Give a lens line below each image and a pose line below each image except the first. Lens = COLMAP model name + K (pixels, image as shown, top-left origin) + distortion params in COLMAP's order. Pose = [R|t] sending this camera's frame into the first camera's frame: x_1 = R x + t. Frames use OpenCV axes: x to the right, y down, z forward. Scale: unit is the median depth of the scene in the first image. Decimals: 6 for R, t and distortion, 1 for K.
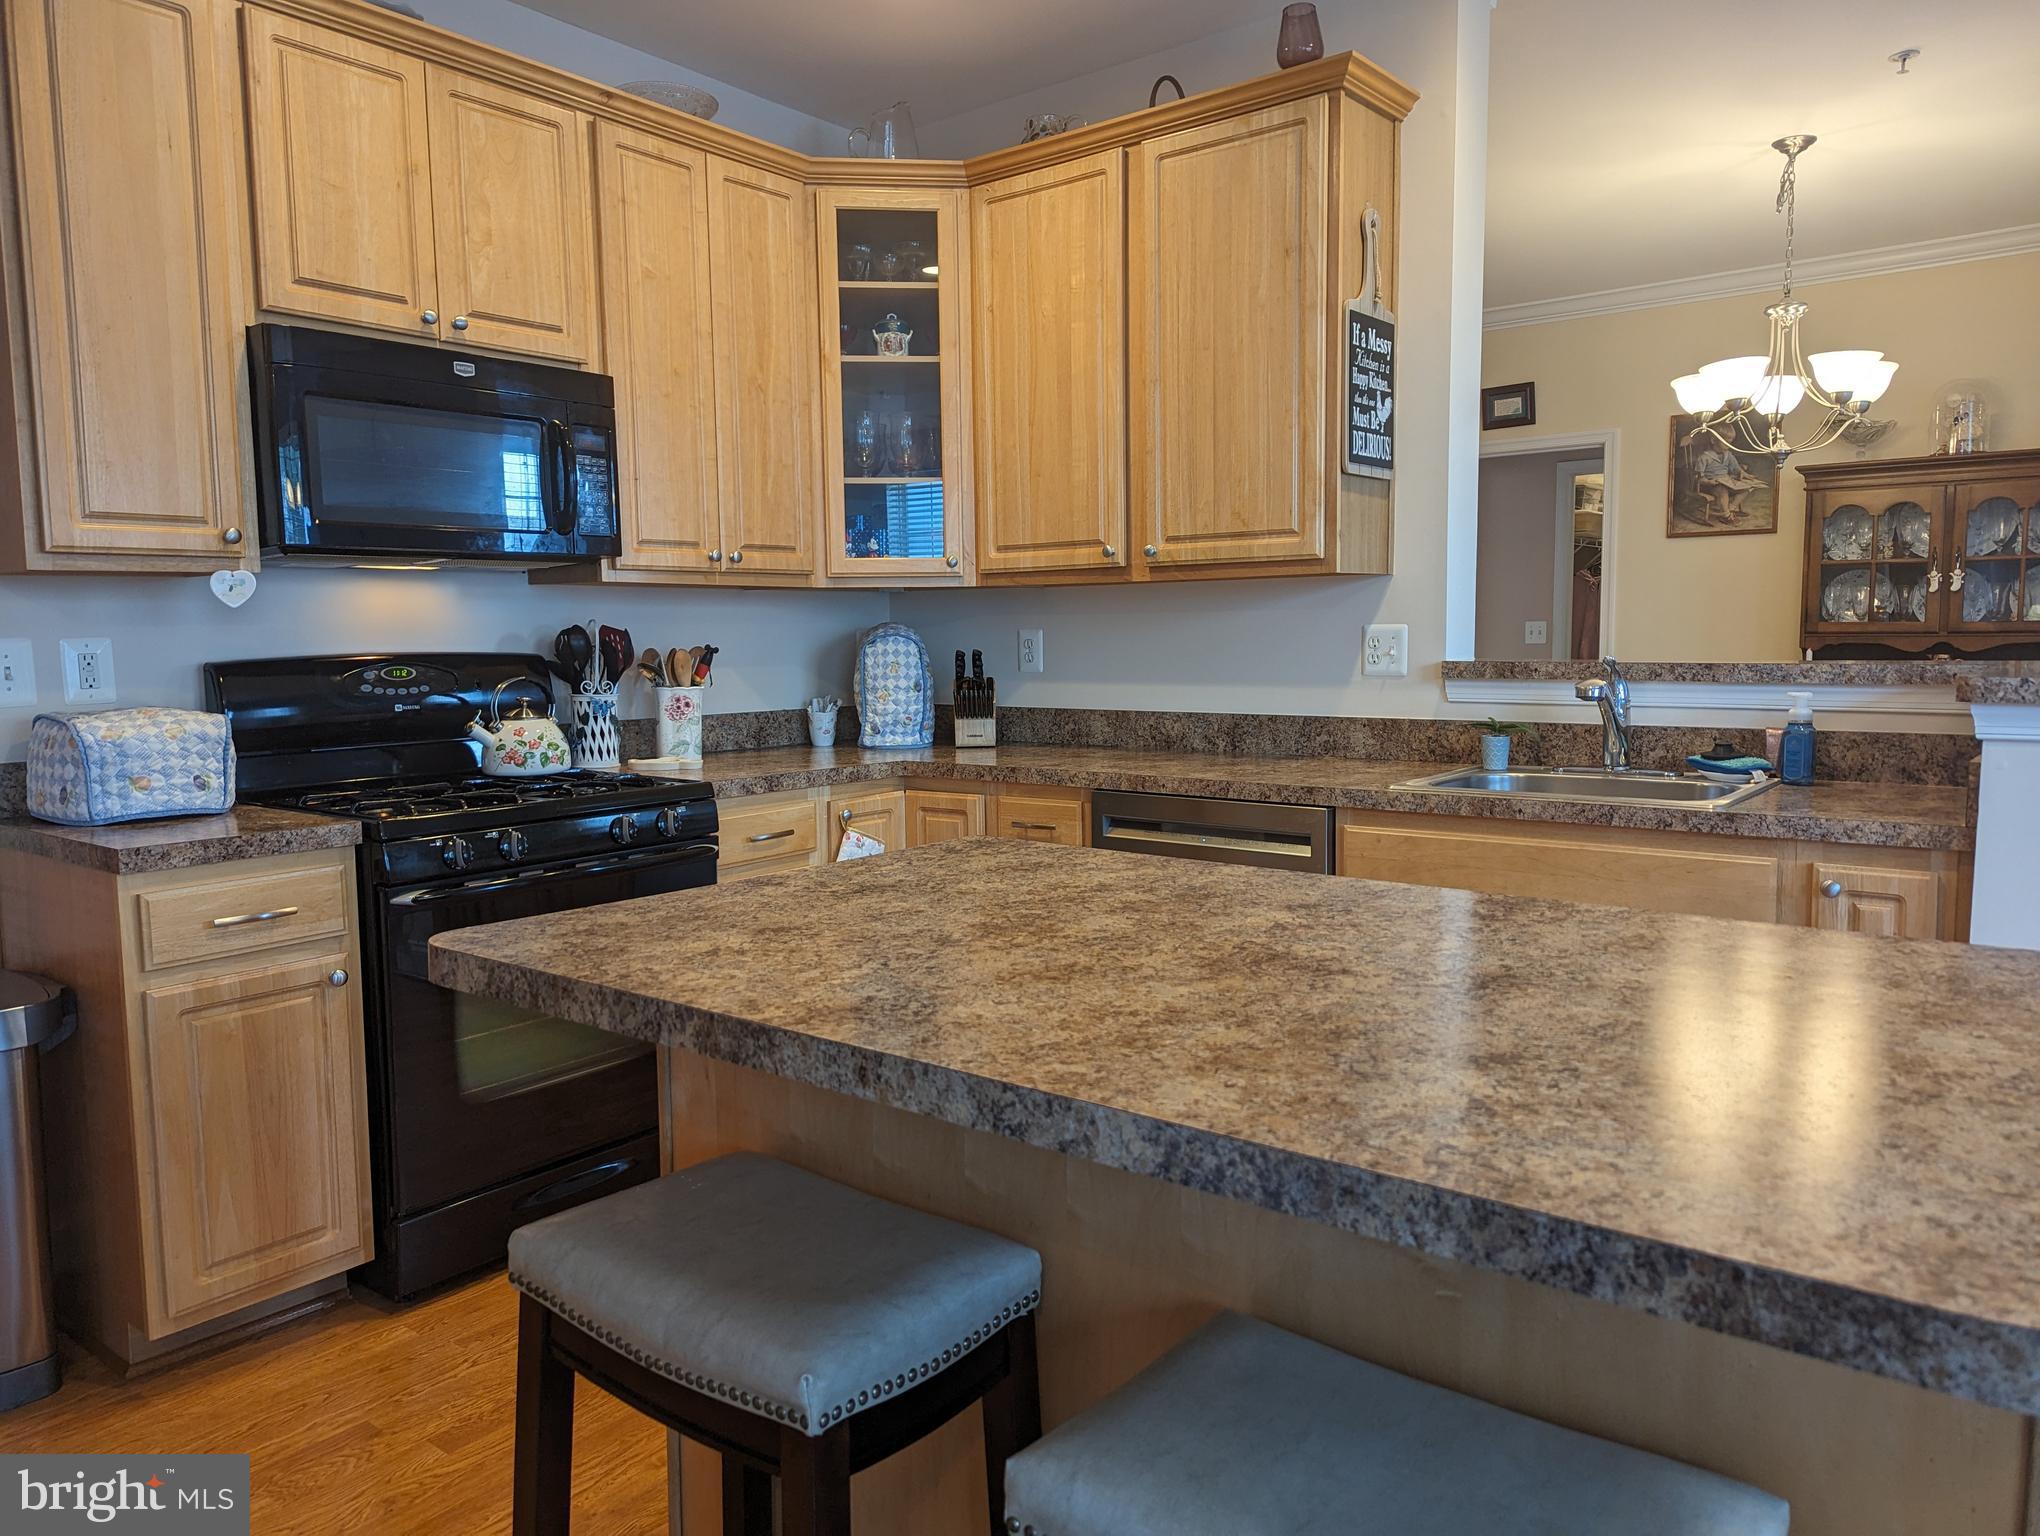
lens RADIAL K [[1427.9, 0, 1027.2], [0, 1427.9, 760.5], [0, 0, 1]] dist [0.085367, -0.082418]
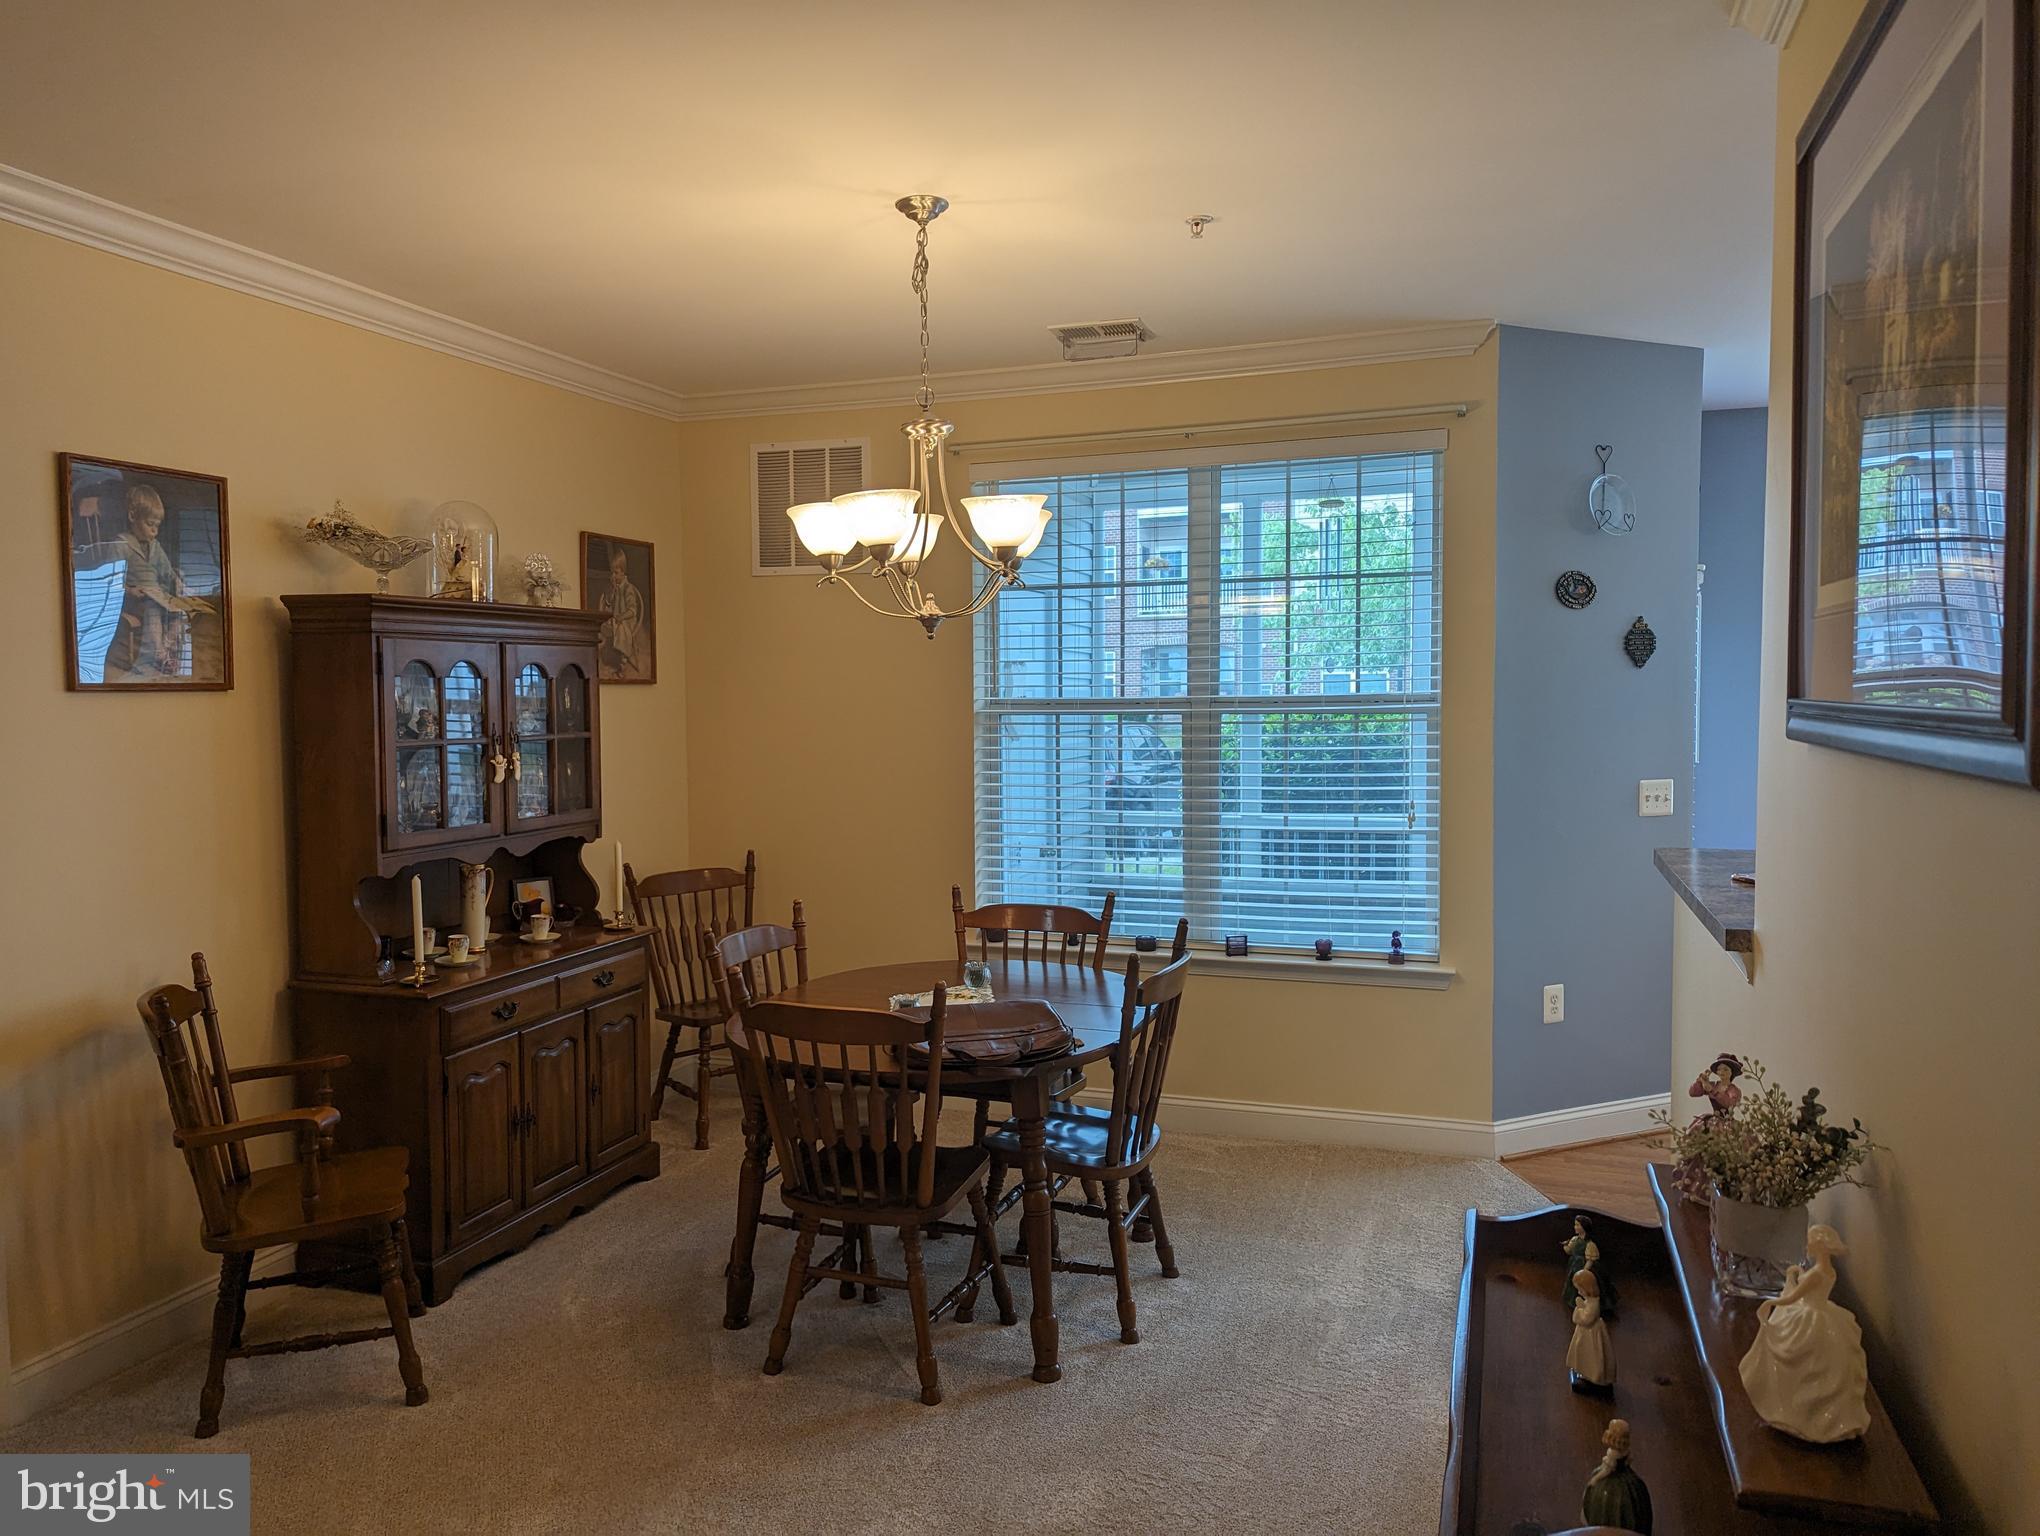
lens RADIAL K [[1429.0, 0, 1020.0], [0, 1429.0, 768.0], [0, 0, 1]] dist [0.072610, -0.070537]
pose [[-0.311005, -0.039766, 0.949576, -0.259330], [0.101731, 0.991991, 0.074861, -0.245839], [-0.944948, 0.119883, -0.304468, 1.577498]]
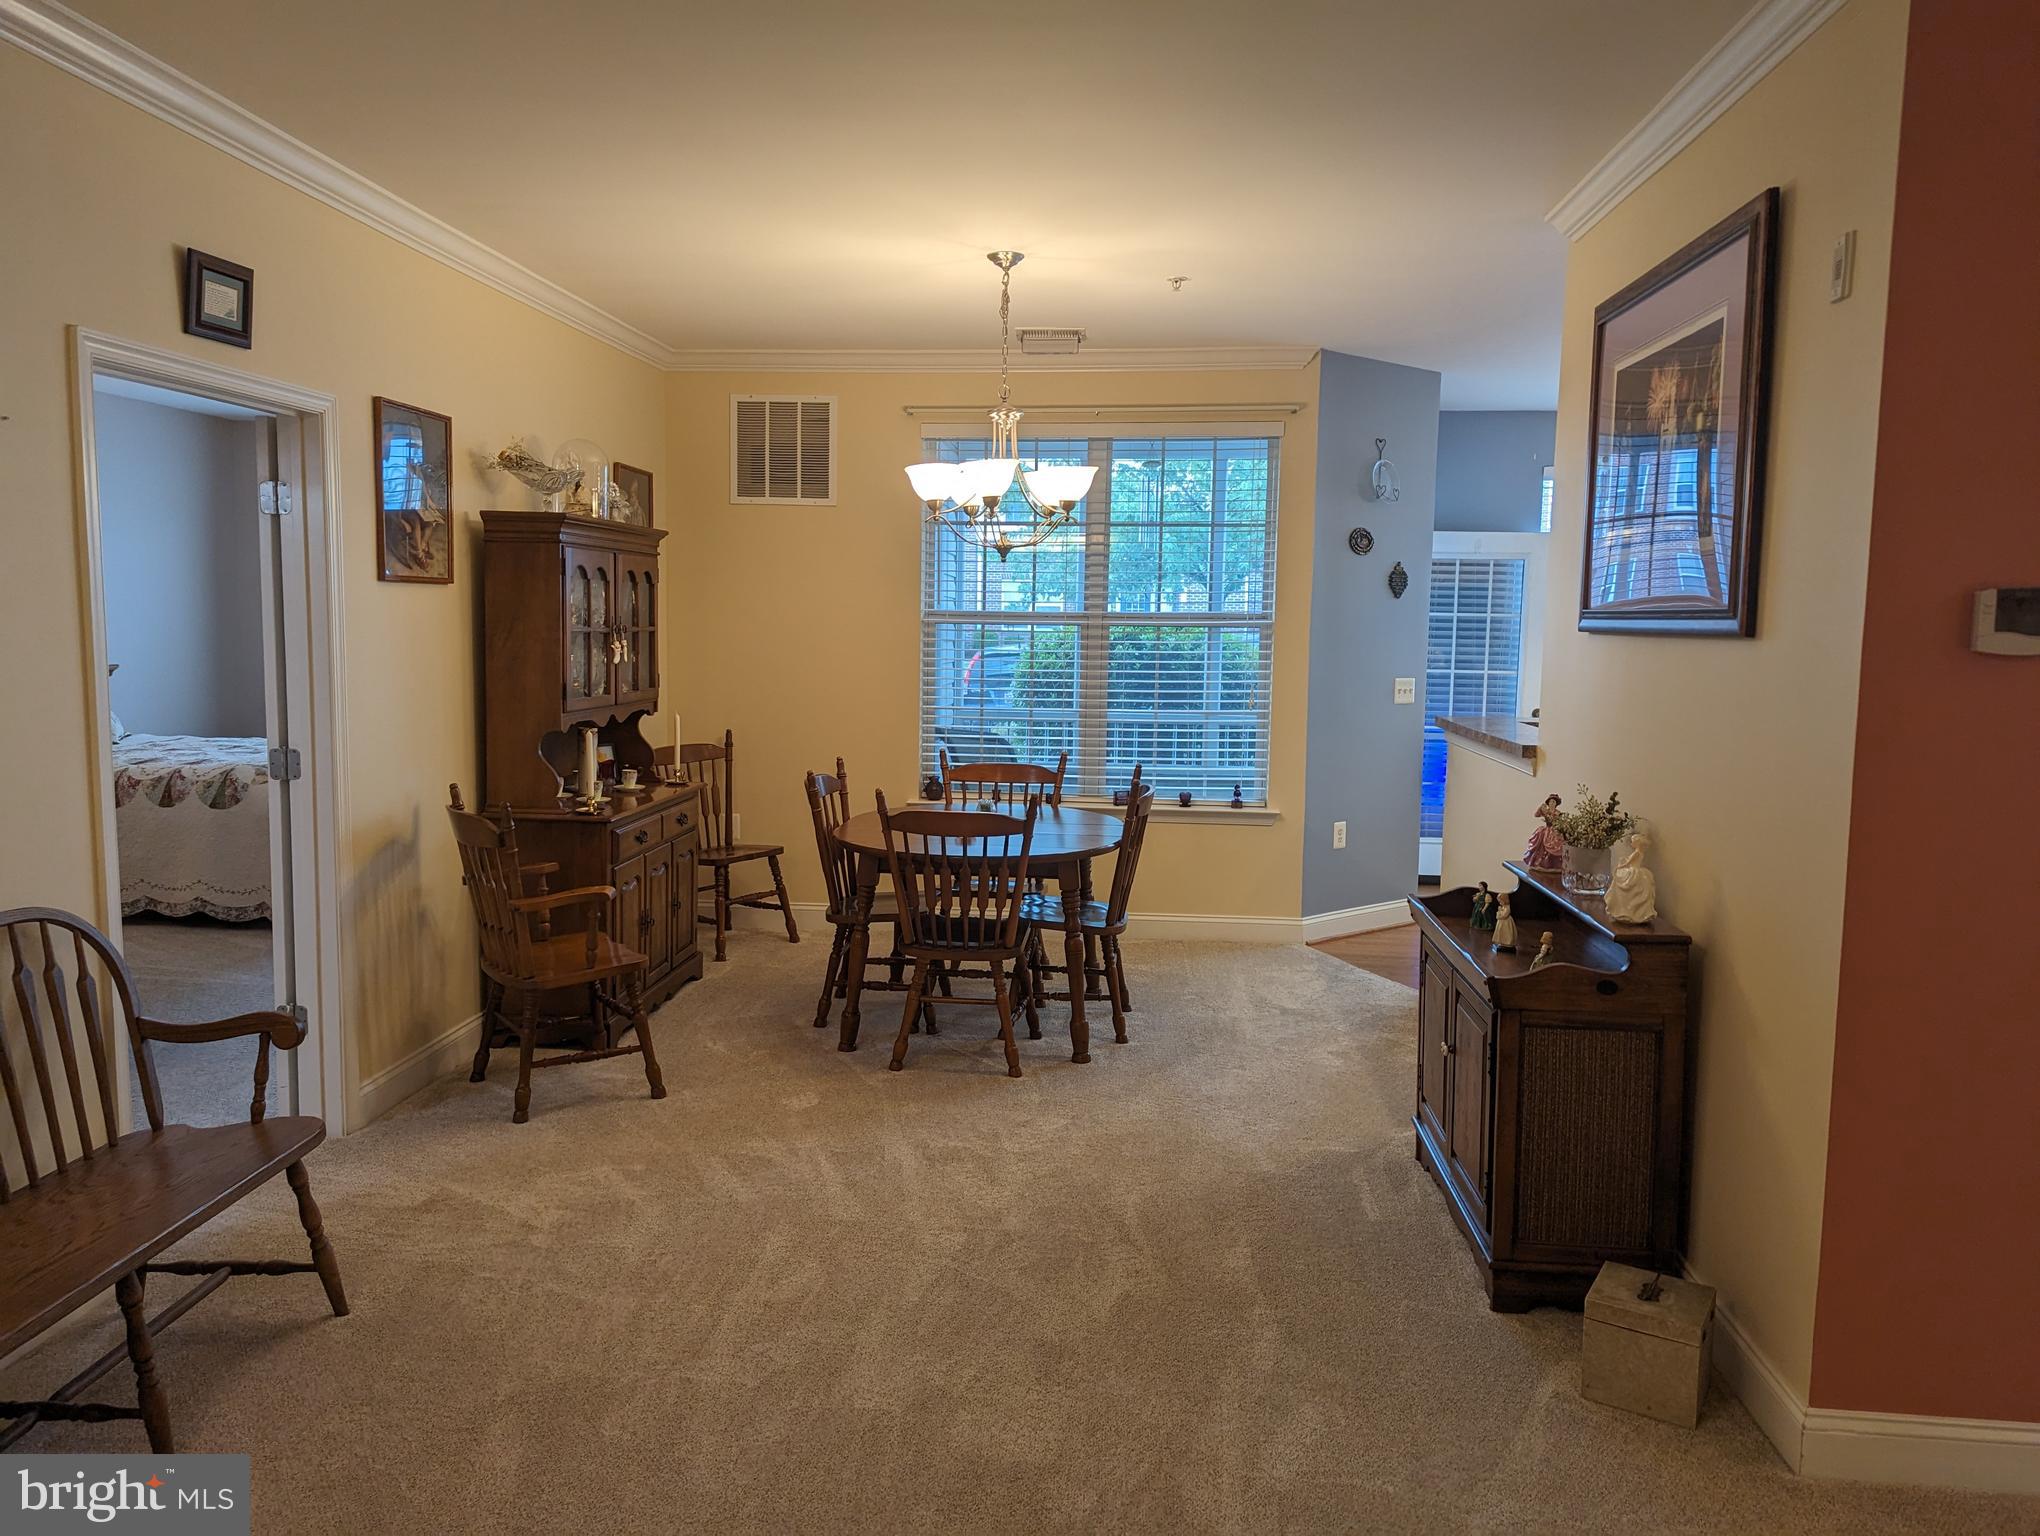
lens RADIAL K [[1427.9, 0, 1027.2], [0, 1427.9, 760.5], [0, 0, 1]] dist [0.085367, -0.082418]
pose [[-0.538338, -0.081504, 0.838779, -0.514185], [0.070592, 0.987453, 0.141257, -0.271371], [-0.839767, 0.135255, -0.525830, 2.073496]]
